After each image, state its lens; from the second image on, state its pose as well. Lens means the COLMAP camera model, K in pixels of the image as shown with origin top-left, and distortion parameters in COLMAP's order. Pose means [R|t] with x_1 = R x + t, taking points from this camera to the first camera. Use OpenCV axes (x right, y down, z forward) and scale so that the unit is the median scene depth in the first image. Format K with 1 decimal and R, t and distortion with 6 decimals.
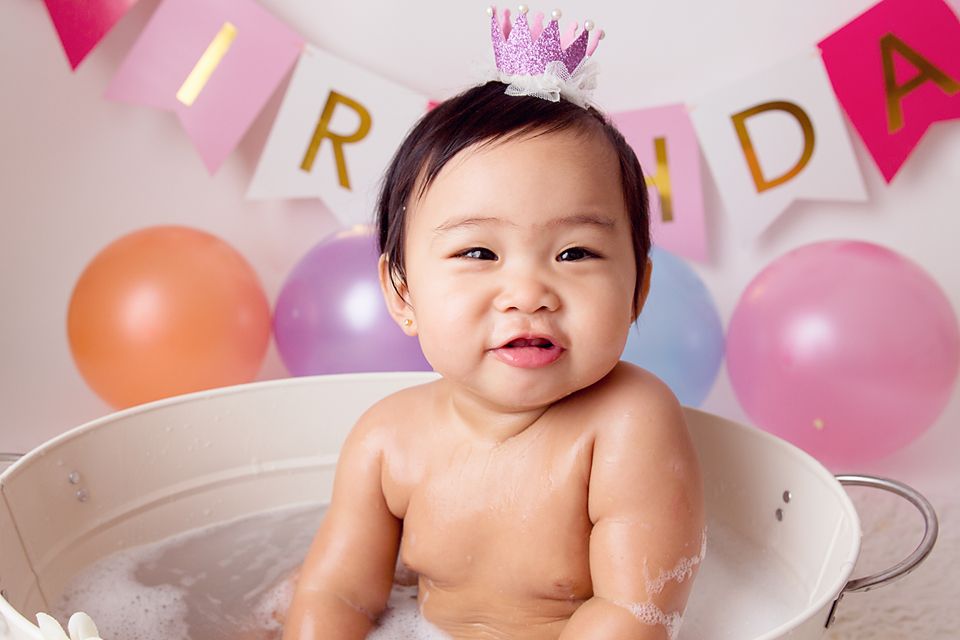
lens RADIAL K [[996.9, 0, 479.4], [0, 996.9, 316.0], [0, 0, 1]] dist [-0.074216, 0.000000]
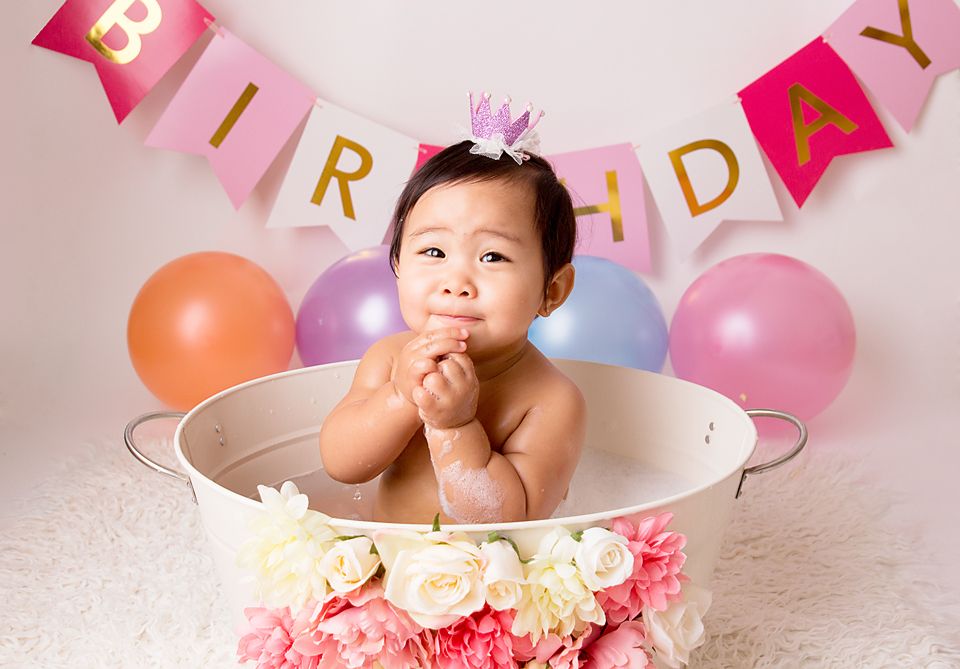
lens RADIAL K [[1055.7, 0, 477.5], [0, 1055.7, 331.4], [0, 0, 1]] dist [-0.068370, 0.000000]
pose [[0.997858, -0.022849, 0.061294, -0.067496], [0.023525, 0.999670, -0.010341, 0.025345], [-0.061038, 0.011760, 0.998066, -0.282533]]
